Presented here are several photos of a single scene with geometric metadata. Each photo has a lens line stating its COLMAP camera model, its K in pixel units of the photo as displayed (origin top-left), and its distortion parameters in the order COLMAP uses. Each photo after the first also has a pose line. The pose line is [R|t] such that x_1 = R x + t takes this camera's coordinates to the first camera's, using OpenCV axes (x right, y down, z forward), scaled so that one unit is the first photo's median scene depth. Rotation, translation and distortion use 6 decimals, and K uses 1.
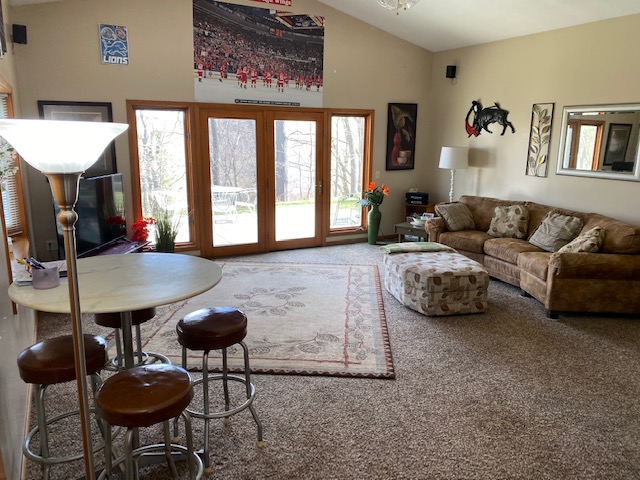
lens RADIAL K [[490.6, 0, 318.5], [0, 490.6, 241.2], [0, 0, 1]] dist [-0.012674, -0.014025]
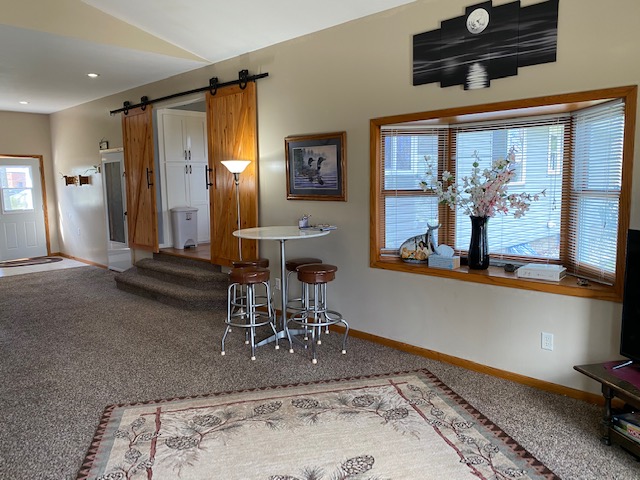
lens RADIAL K [[490.6, 0, 339.6], [0, 490.6, 241.8], [0, 0, 1]] dist [-0.012674, -0.014025]
pose [[-0.940516, 0.038316, -0.337581, 0.022248], [-0.075702, 0.945006, 0.318172, -0.209989], [0.331207, 0.324801, -0.885893, 1.095156]]
